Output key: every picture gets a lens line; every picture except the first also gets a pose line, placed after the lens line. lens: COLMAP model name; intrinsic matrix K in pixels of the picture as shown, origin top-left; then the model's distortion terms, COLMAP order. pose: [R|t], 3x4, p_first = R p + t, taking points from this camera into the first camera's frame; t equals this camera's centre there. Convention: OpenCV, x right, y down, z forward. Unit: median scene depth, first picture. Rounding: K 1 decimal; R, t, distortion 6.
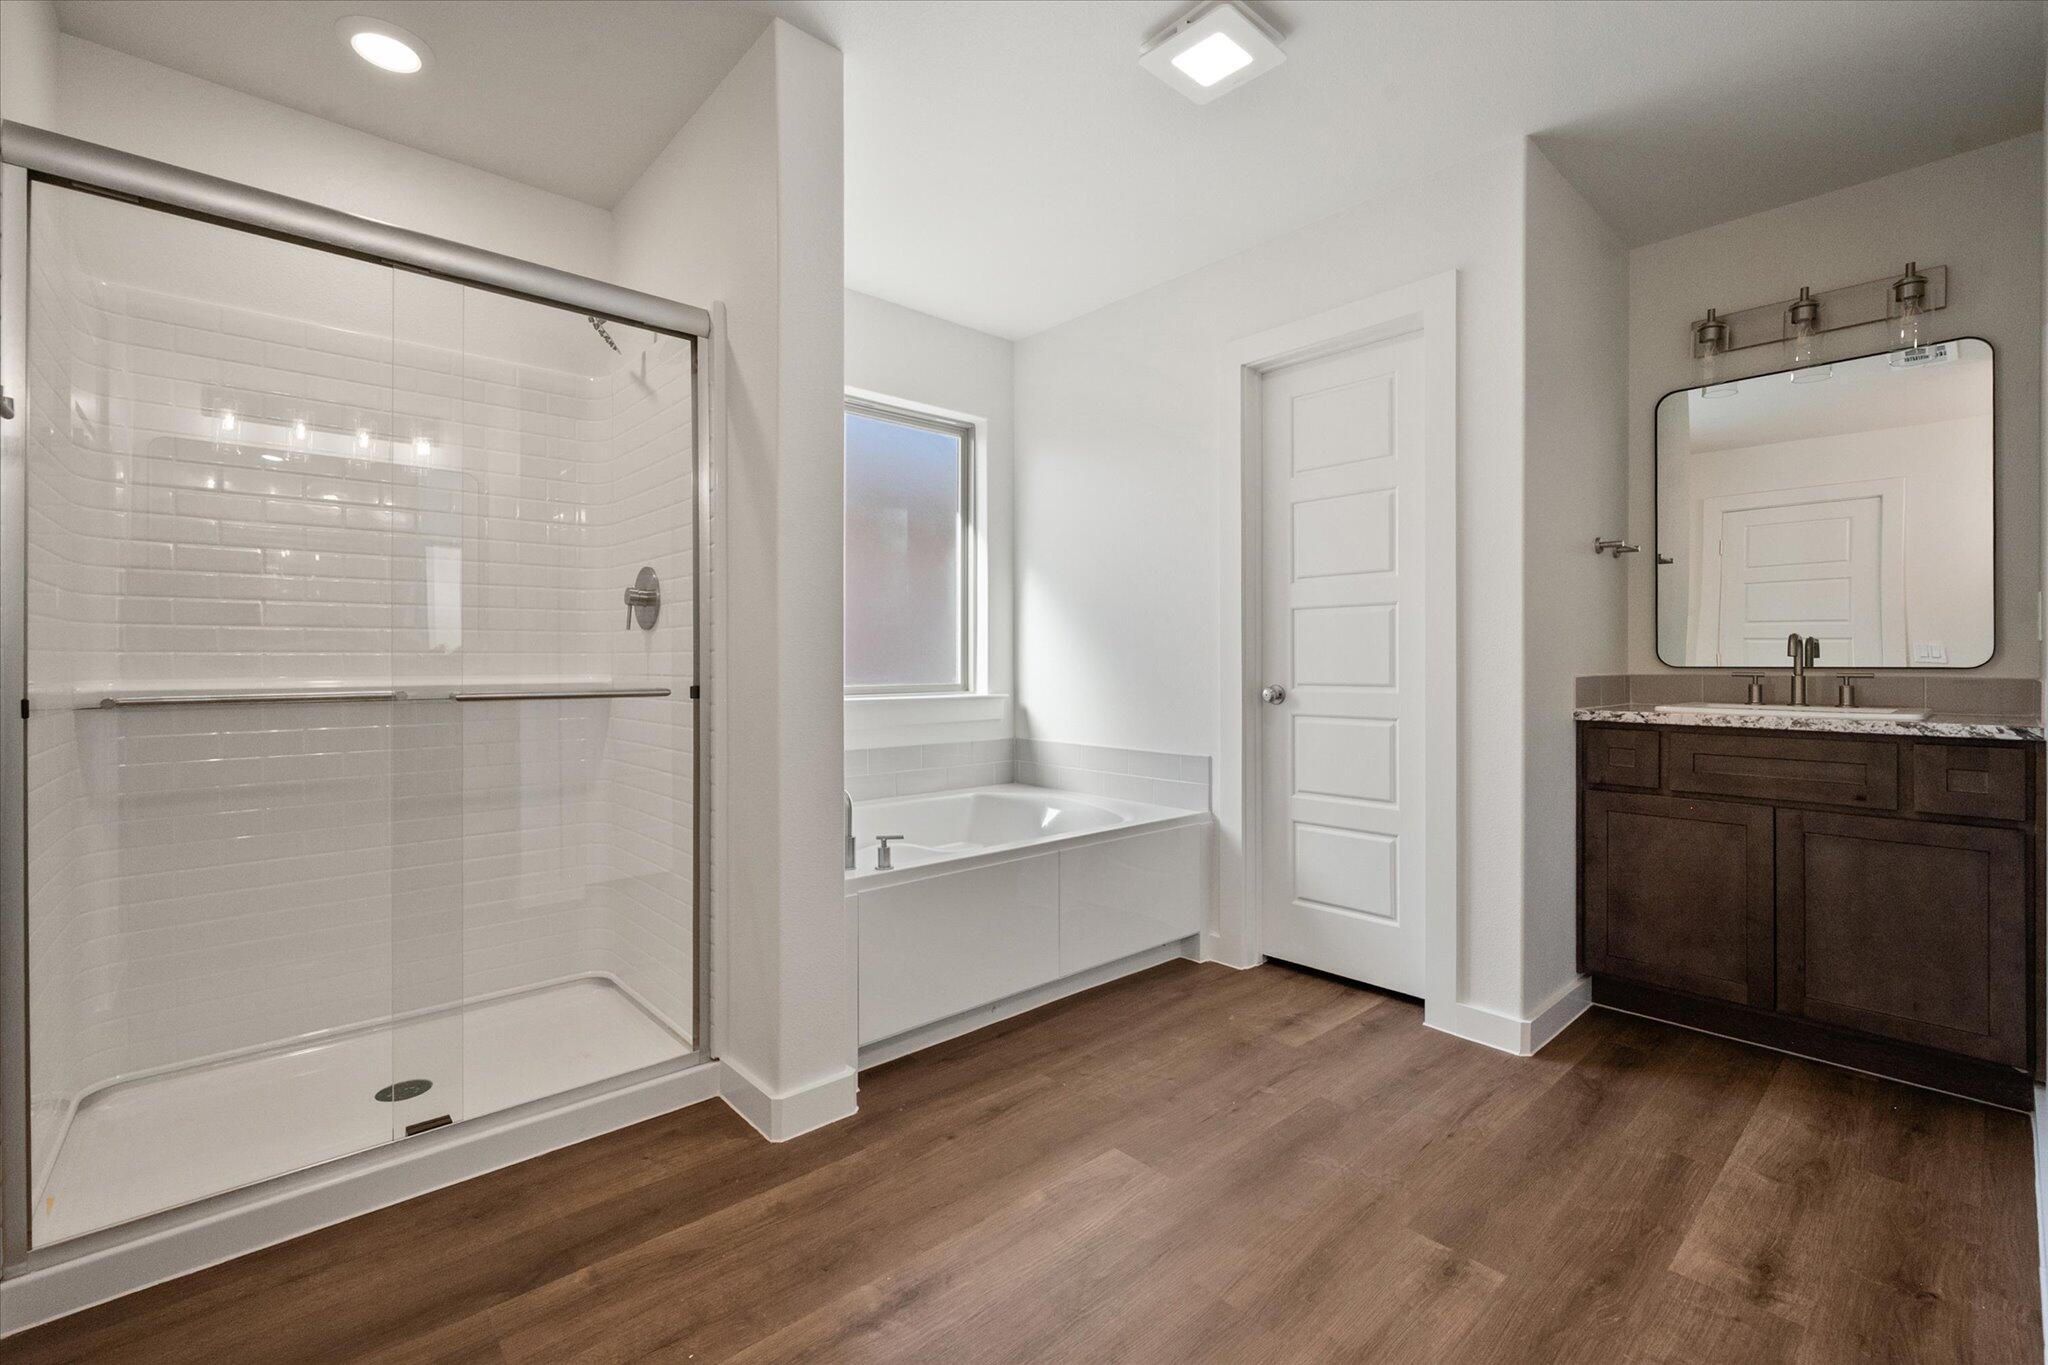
lens RADIAL K [[872.8, 0, 1018.6], [0, 872.8, 670.8], [0, 0, 1]] dist [0.002953, -0.000076]
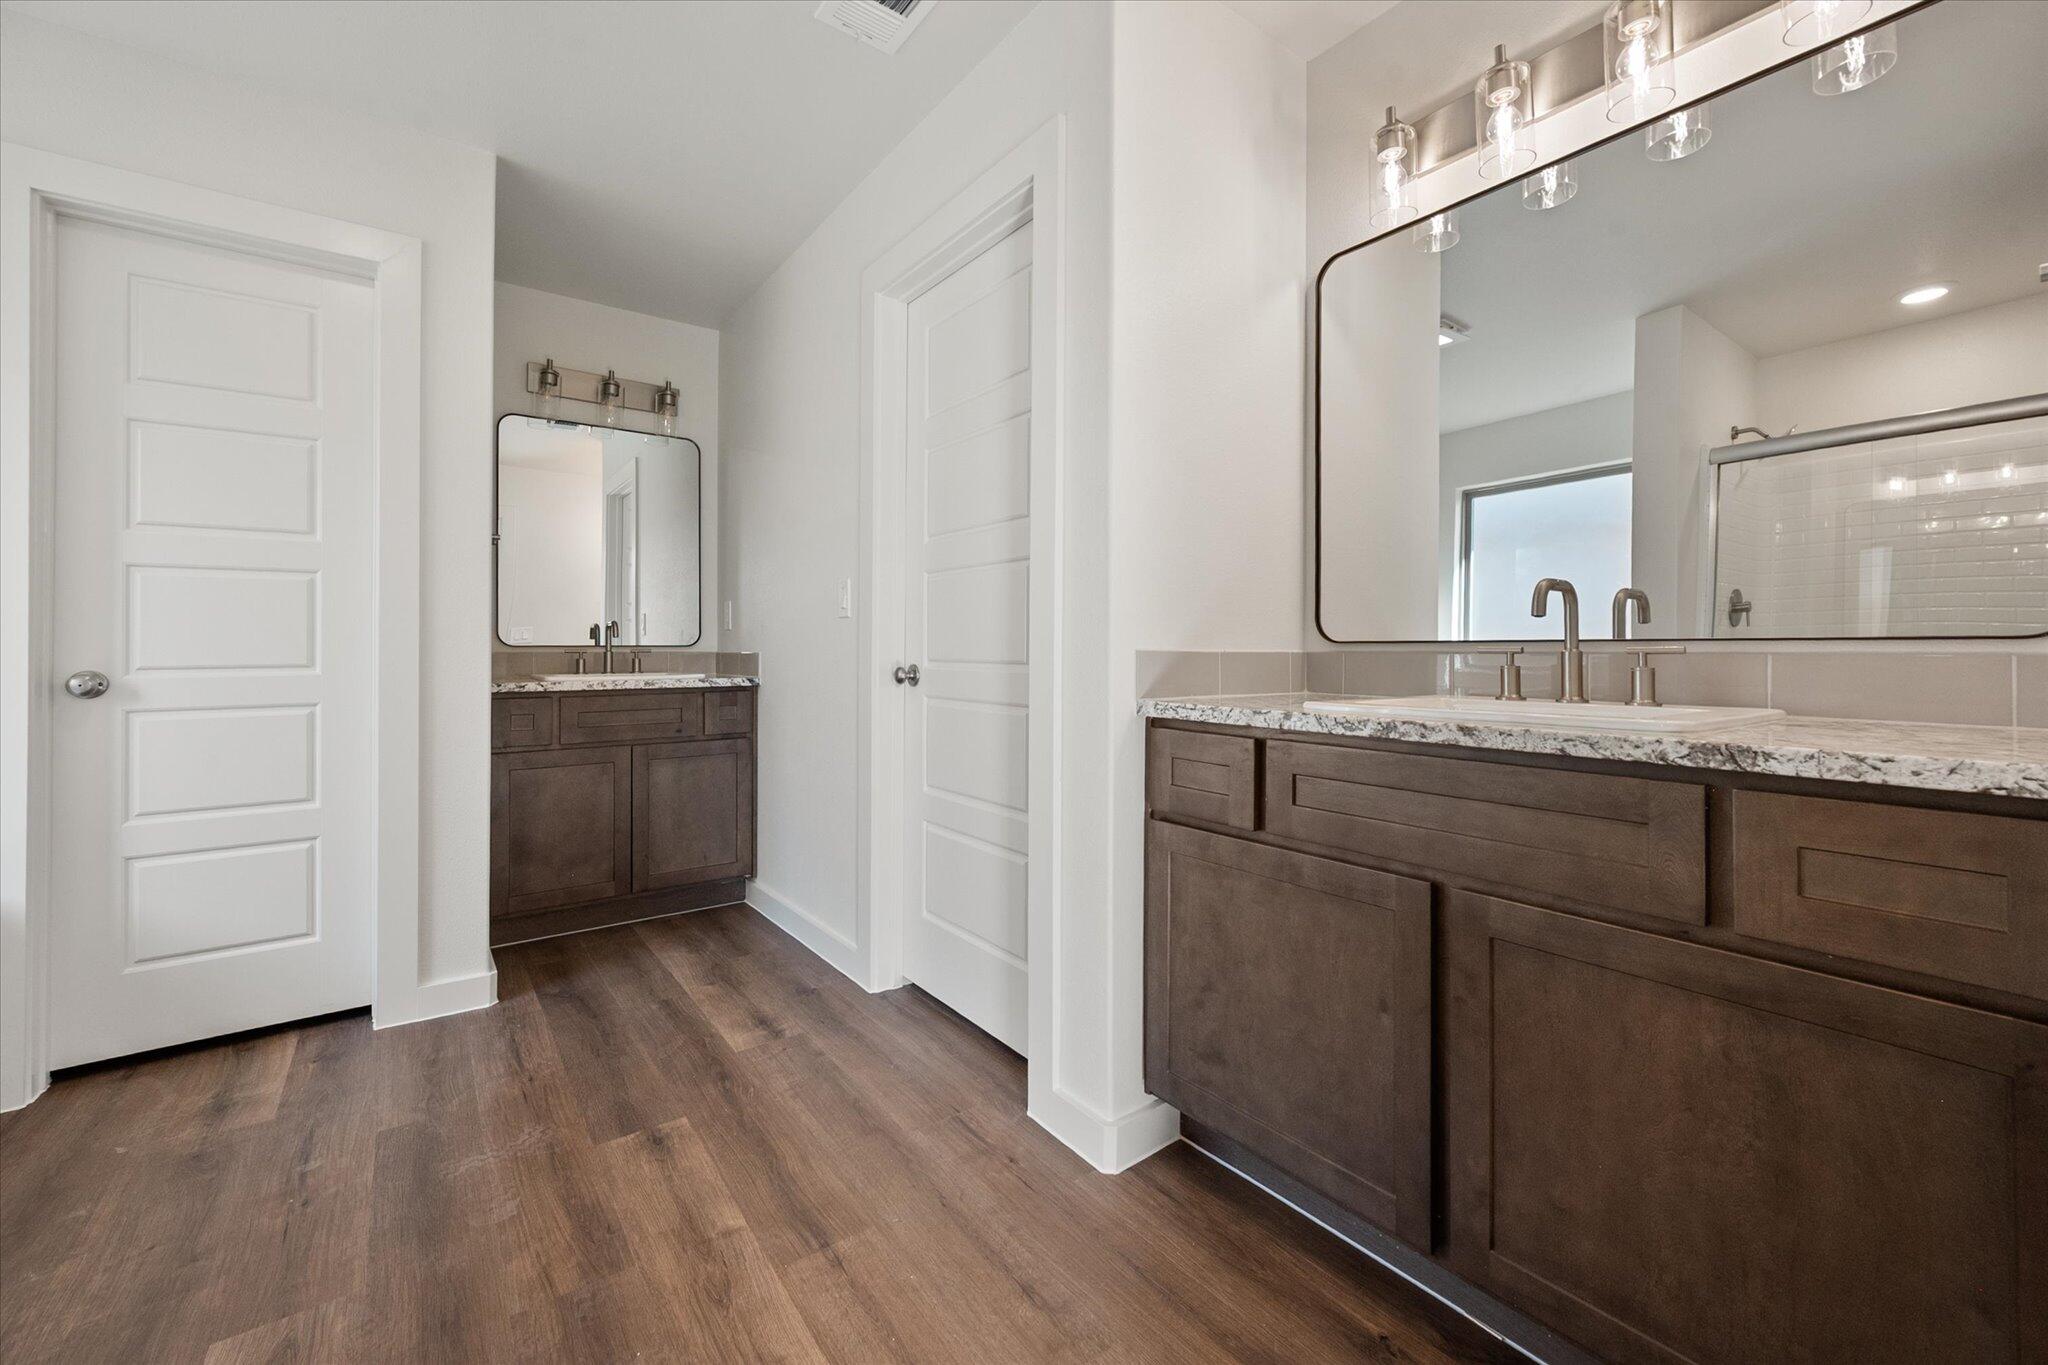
lens RADIAL K [[848.8, 0, 1023.9], [0, 848.8, 651.2], [0, 0, 1]] dist [0.000881, -0.000025]
pose [[0.087304, -0.002773, 0.996178, -0.399873], [0.011747, 0.999929, 0.001754, 0.010966], [-0.996112, 0.011549, 0.087331, 0.249341]]
